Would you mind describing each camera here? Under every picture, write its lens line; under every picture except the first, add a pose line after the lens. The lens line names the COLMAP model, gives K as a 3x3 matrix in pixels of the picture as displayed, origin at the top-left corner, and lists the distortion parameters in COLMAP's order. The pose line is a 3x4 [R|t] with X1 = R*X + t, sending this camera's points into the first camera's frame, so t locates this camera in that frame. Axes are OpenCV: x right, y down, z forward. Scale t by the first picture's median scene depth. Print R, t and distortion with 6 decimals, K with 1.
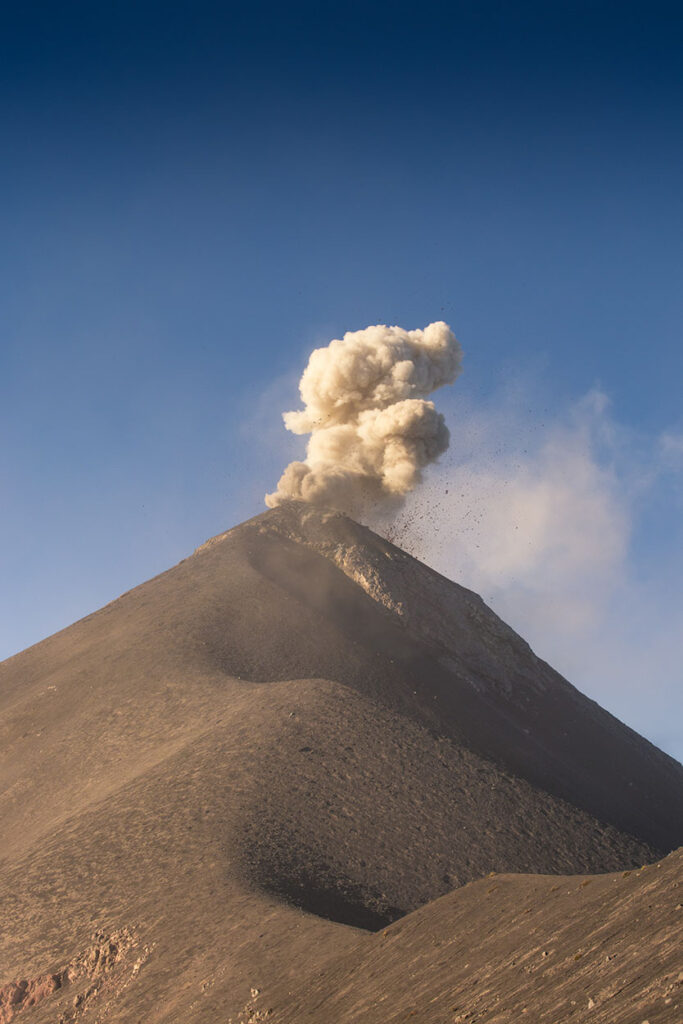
lens RADIAL K [[1920.8, 0, 339.7], [0, 1920.8, 511.9], [0, 0, 1]] dist [0.076517, 0.000000]
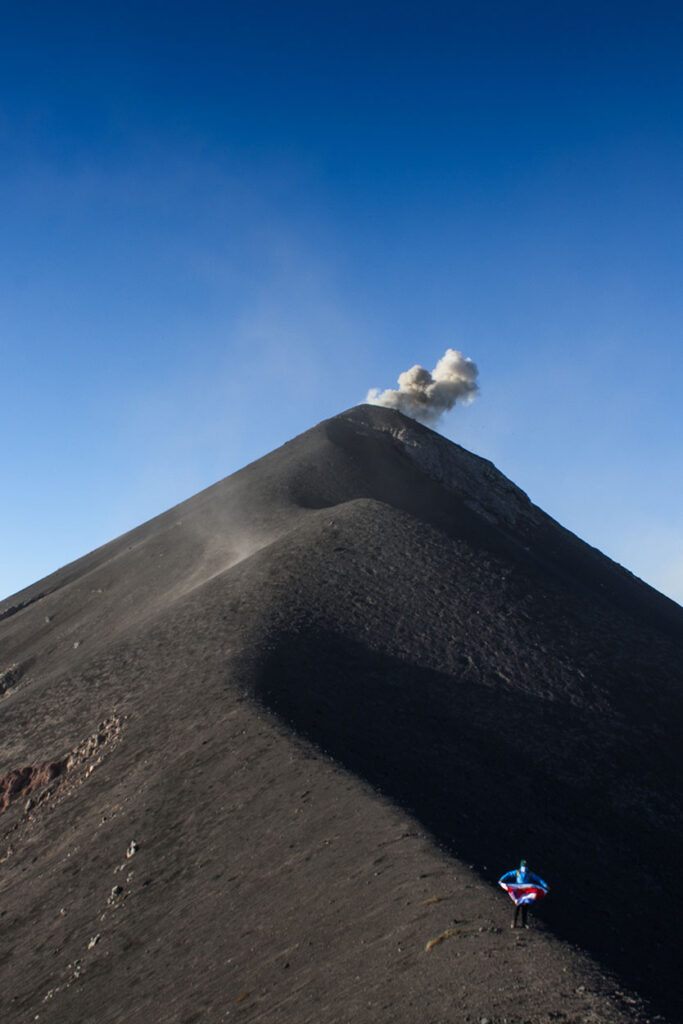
lens RADIAL K [[1101.0, 0, 342.9], [0, 1101.0, 512.6], [0, 0, 1]] dist [-0.118814, 0.000000]
pose [[0.997535, -0.027196, -0.064683, 0.029768], [0.030997, 0.997806, 0.058508, 0.068505], [0.062950, -0.060368, 0.996189, 0.376967]]
